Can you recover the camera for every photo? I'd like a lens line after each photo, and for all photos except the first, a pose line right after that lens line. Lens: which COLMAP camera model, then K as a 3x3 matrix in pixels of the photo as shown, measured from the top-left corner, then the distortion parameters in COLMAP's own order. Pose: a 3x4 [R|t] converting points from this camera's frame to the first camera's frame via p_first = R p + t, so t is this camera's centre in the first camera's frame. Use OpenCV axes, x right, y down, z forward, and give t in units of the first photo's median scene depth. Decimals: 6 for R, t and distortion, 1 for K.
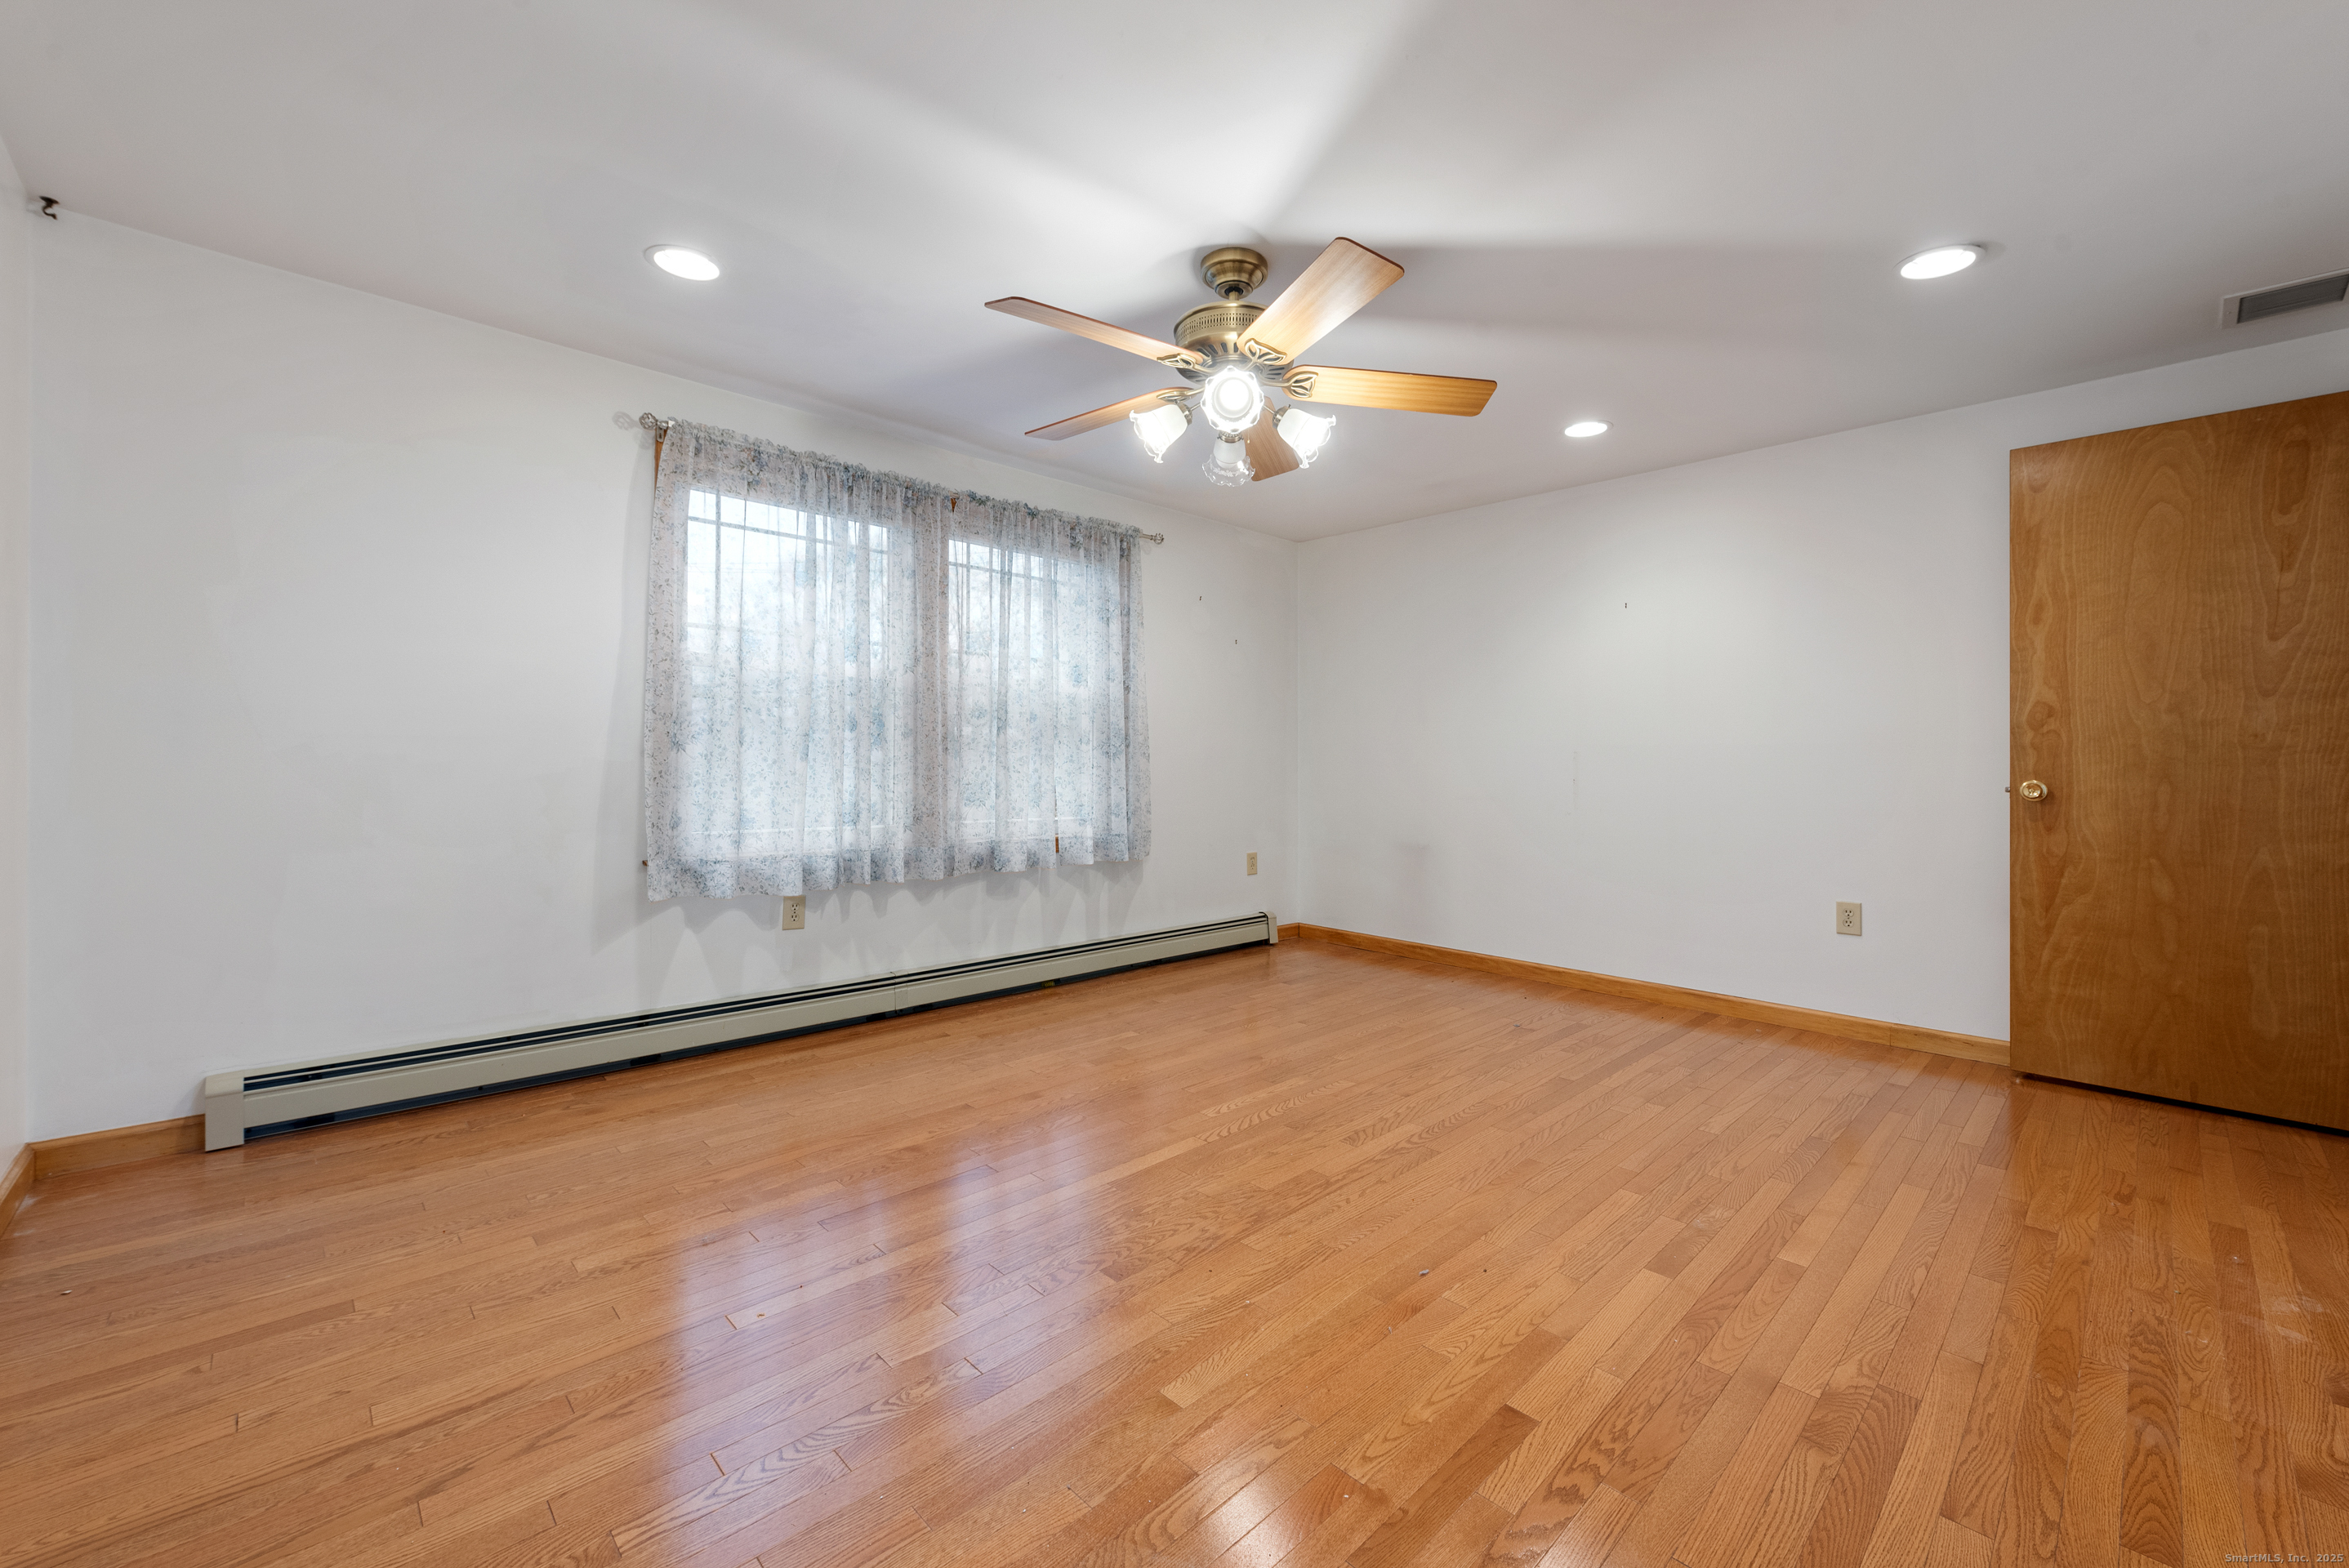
lens RADIAL K [[949.7, 0, 1212.4], [0, 949.7, 780.2], [0, 0, 1]] dist [-0.000172, -0.000099]
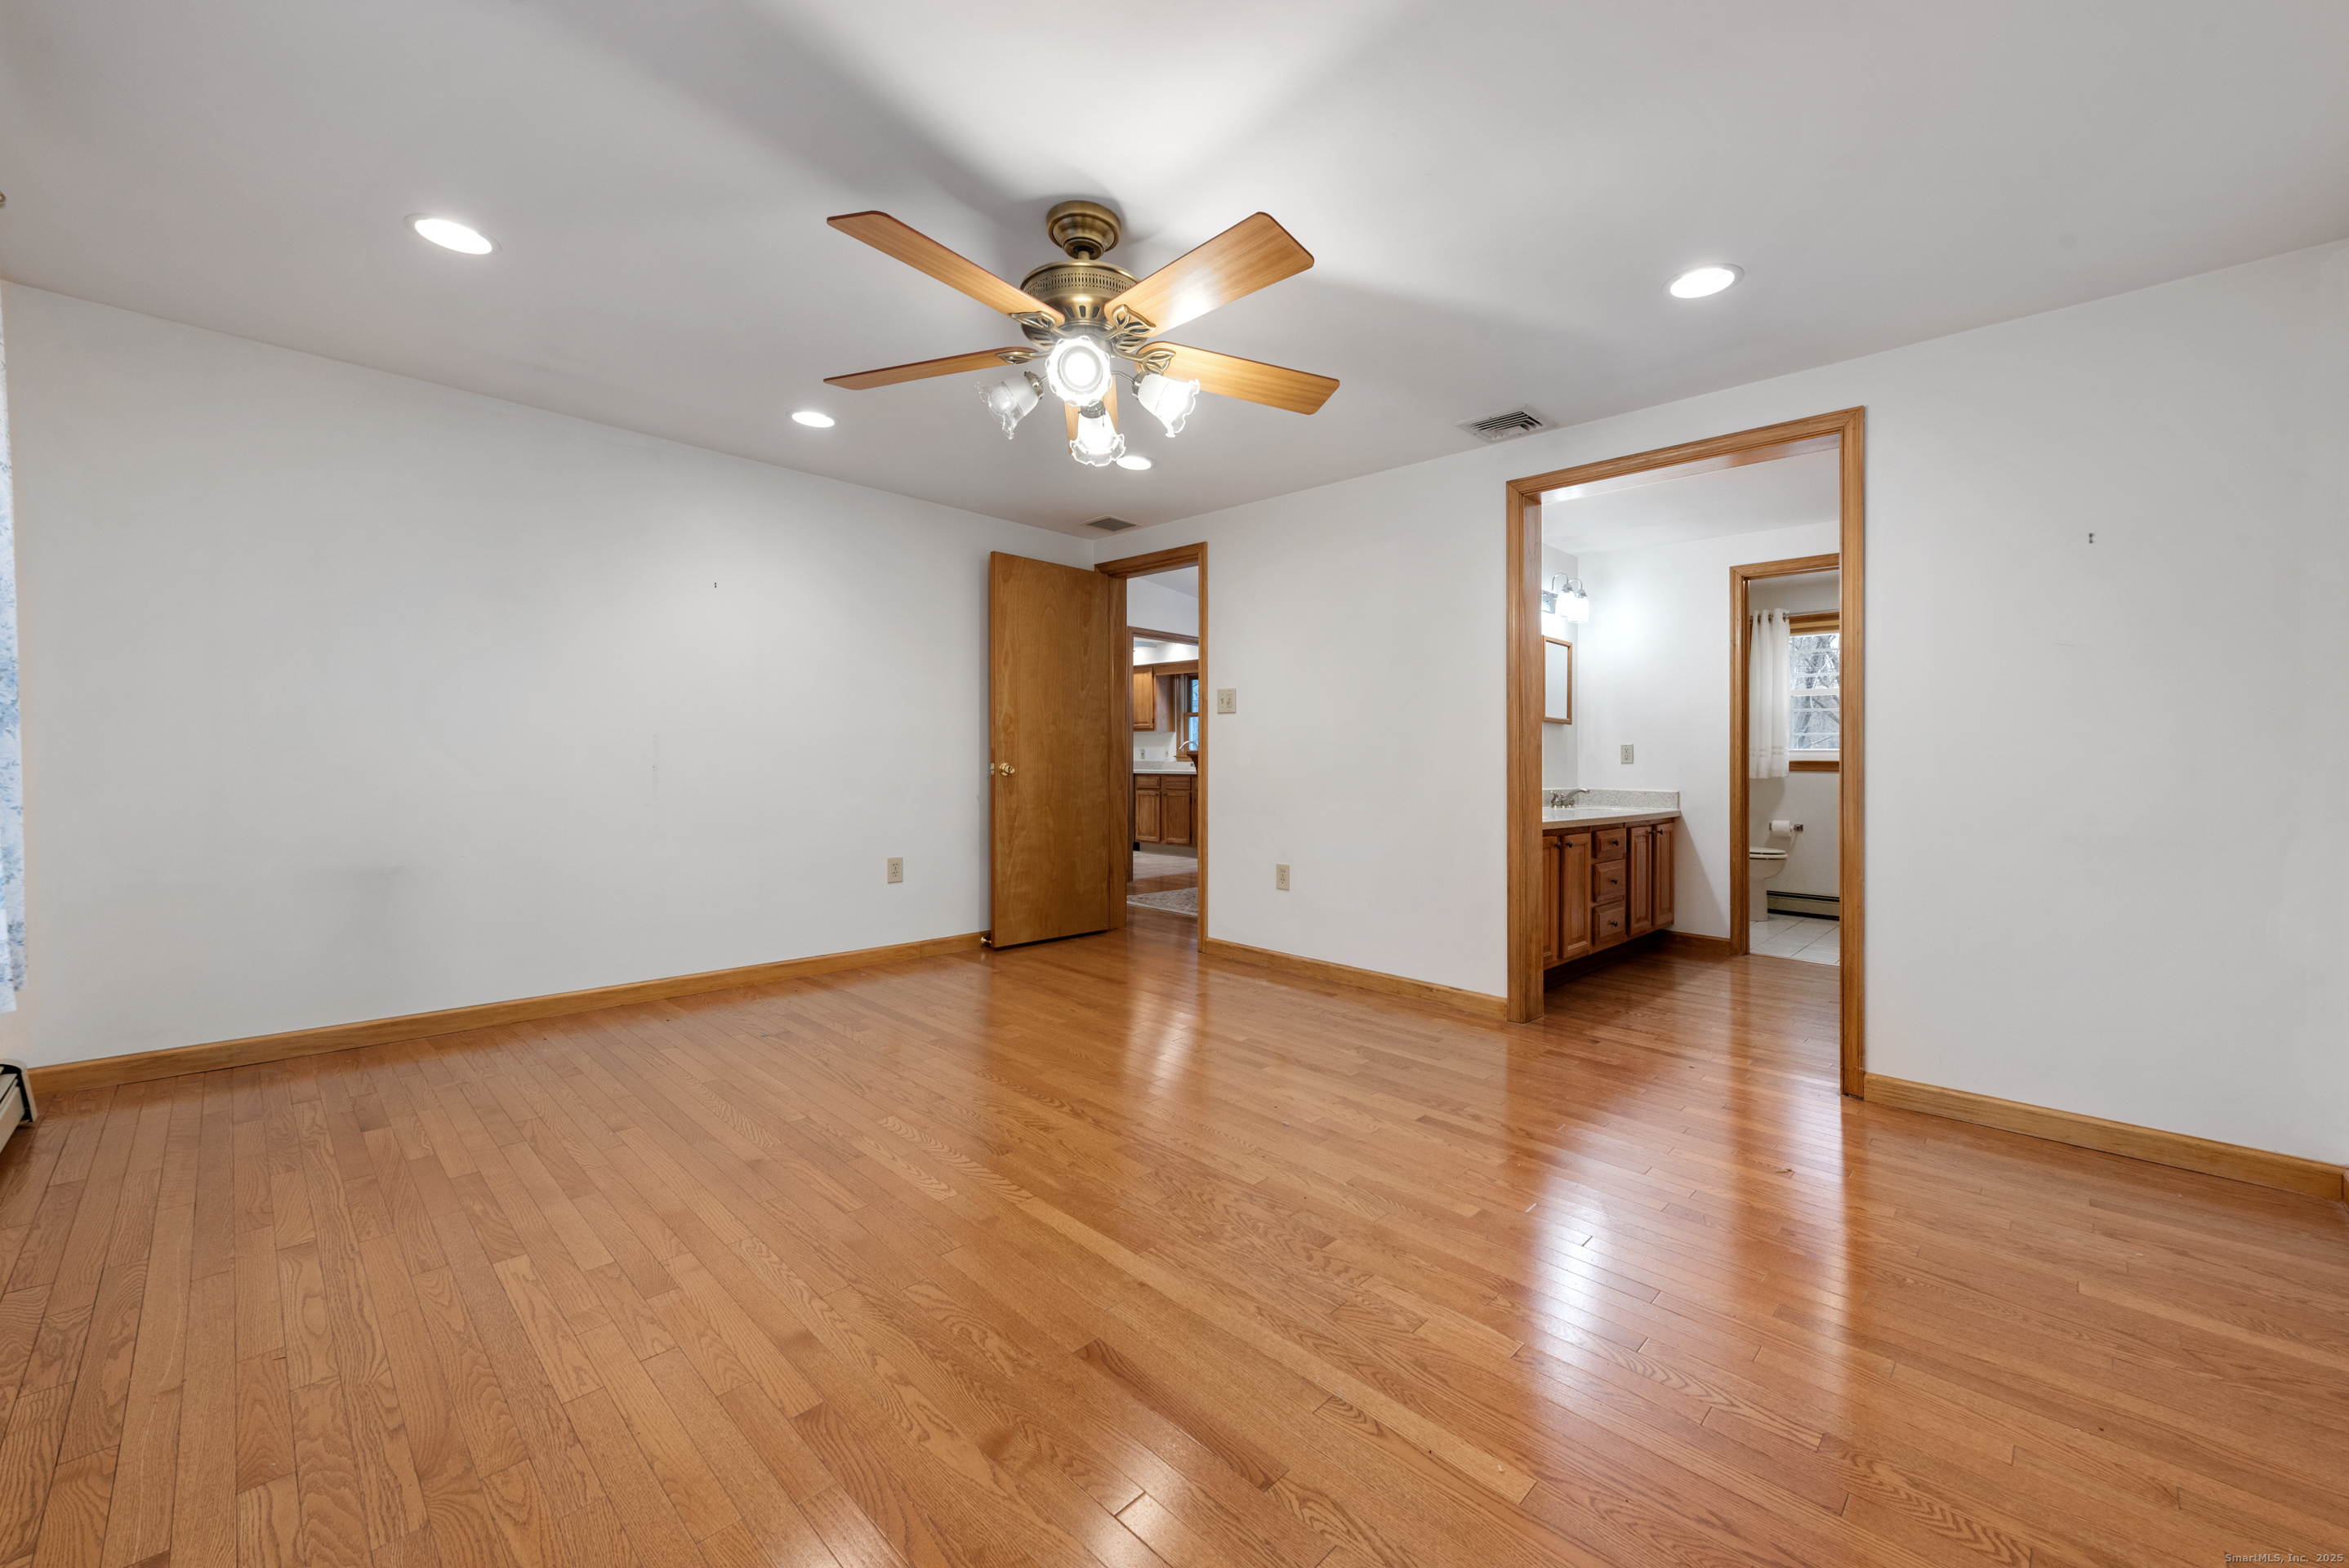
lens RADIAL K [[923.9, 0, 1182.6], [0, 923.9, 748.4], [0, 0, 1]] dist [0.002391, -0.000392]
pose [[-0.015453, -0.001954, 0.999879, -0.869975], [0.007298, 0.999971, 0.002067, -0.031358], [-0.999854, 0.007329, -0.015439, 0.889989]]
